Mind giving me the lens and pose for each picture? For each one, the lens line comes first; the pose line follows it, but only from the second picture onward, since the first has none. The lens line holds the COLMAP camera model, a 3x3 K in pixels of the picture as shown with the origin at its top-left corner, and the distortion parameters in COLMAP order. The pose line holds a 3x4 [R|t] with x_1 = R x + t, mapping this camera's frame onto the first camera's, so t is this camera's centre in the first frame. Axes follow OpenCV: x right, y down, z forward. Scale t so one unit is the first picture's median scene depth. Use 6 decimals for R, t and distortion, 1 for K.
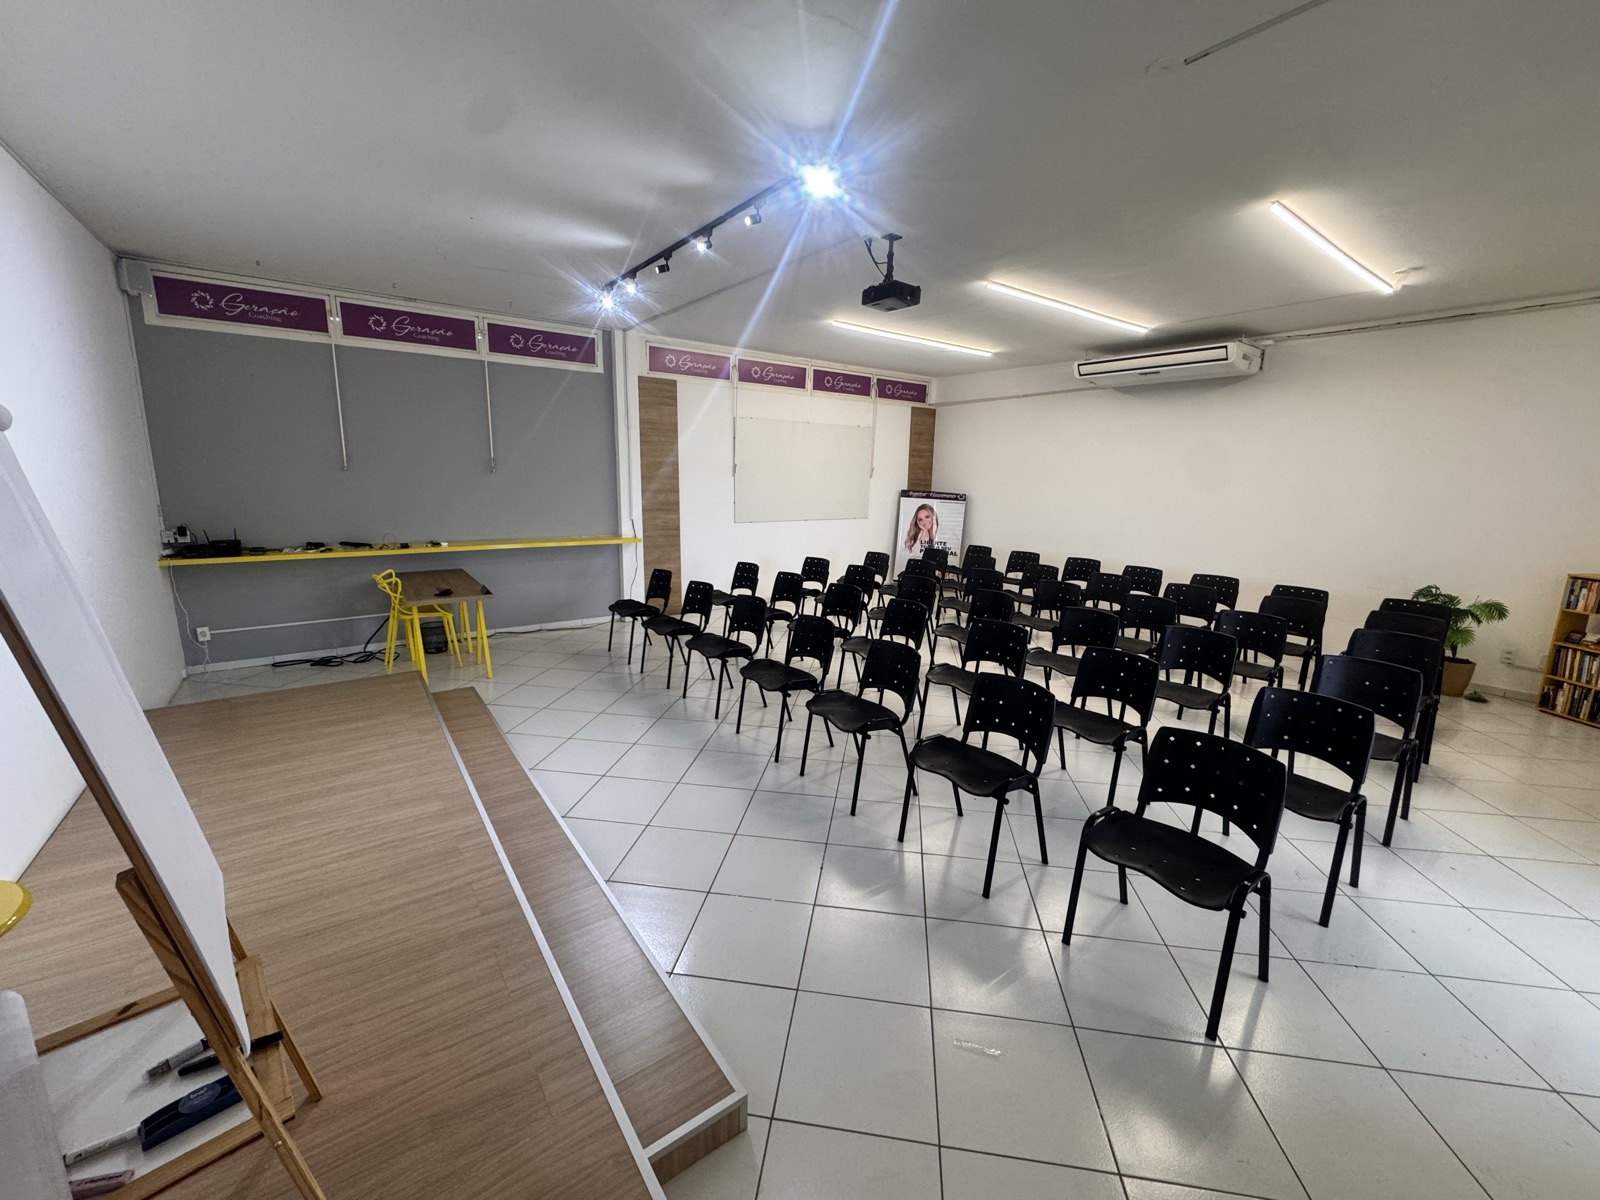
lens RADIAL K [[636.2, 0, 802.6], [0, 636.2, 600.4], [0, 0, 1]] dist [-0.001591, -0.000751]
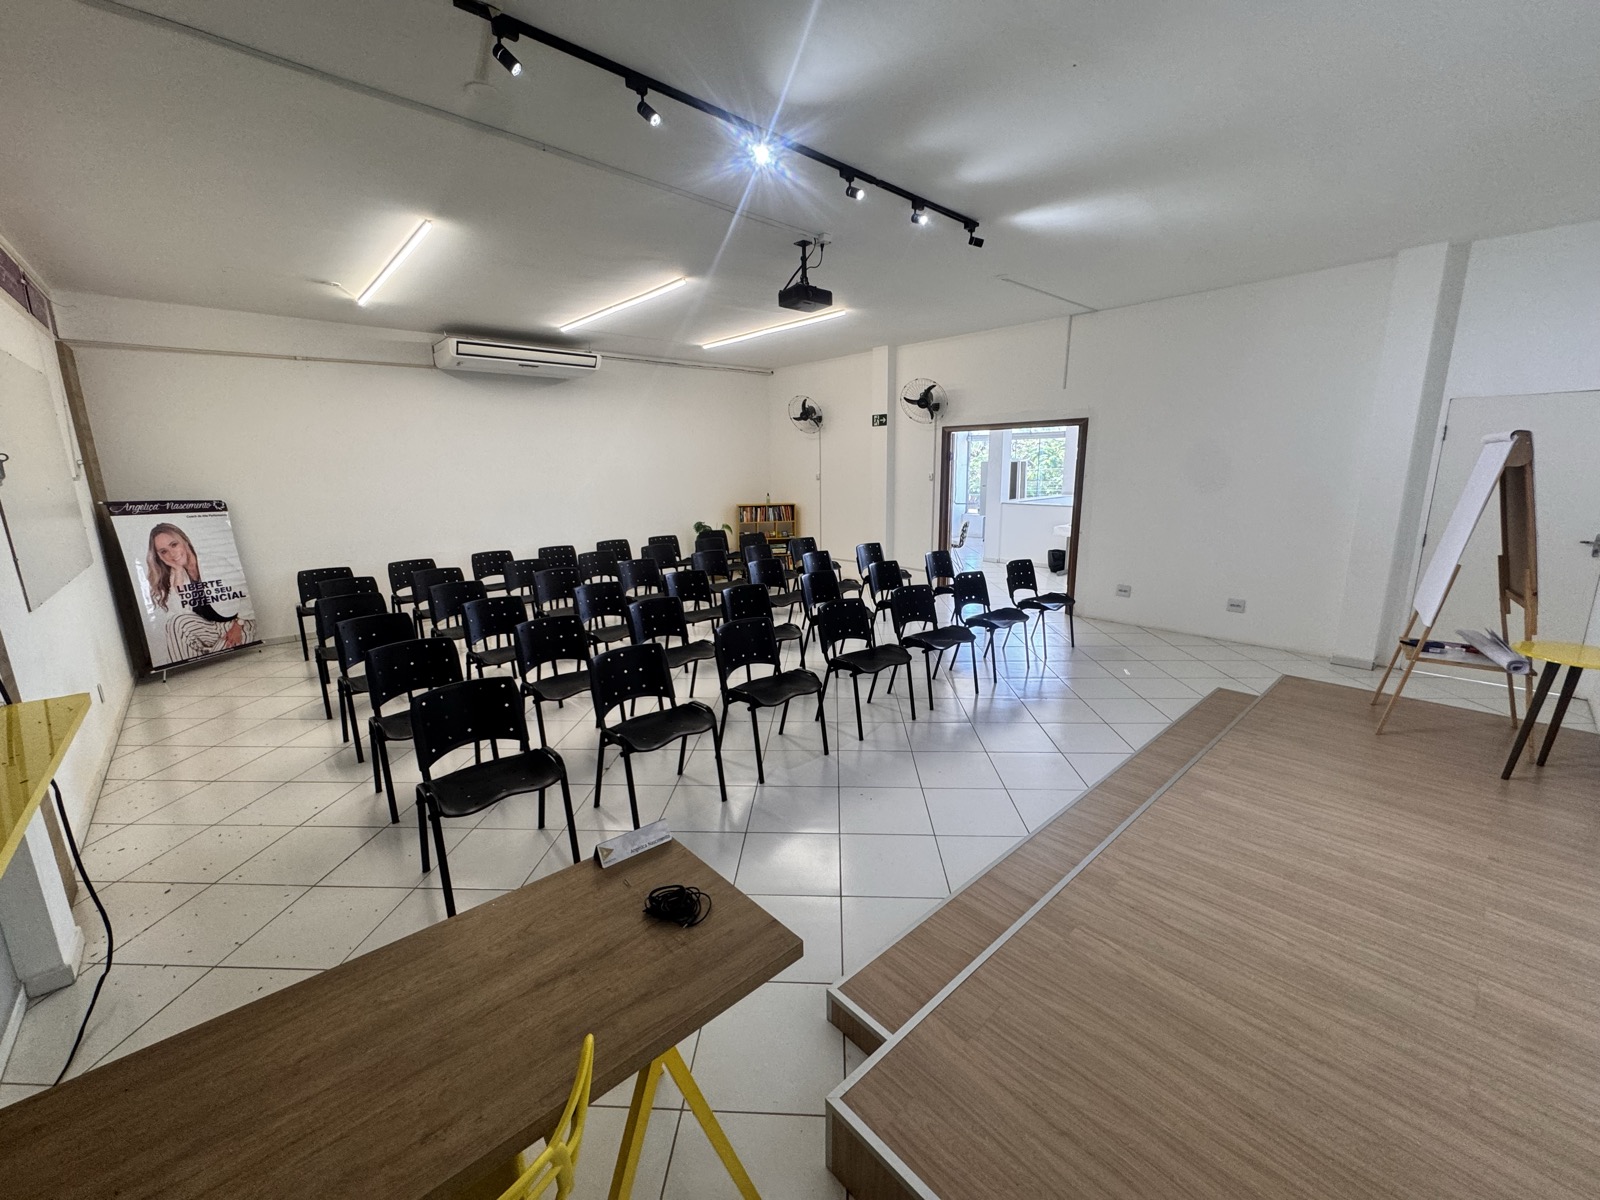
lens RADIAL K [[636.2, 0, 802.7], [0, 636.2, 593.9], [0, 0, 1]] dist [-0.001591, -0.000751]
pose [[-0.100604, -0.219712, 0.970364, -0.565972], [0.210362, 0.948565, 0.236586, -0.139076], [-0.972433, 0.227929, -0.049211, 0.639418]]
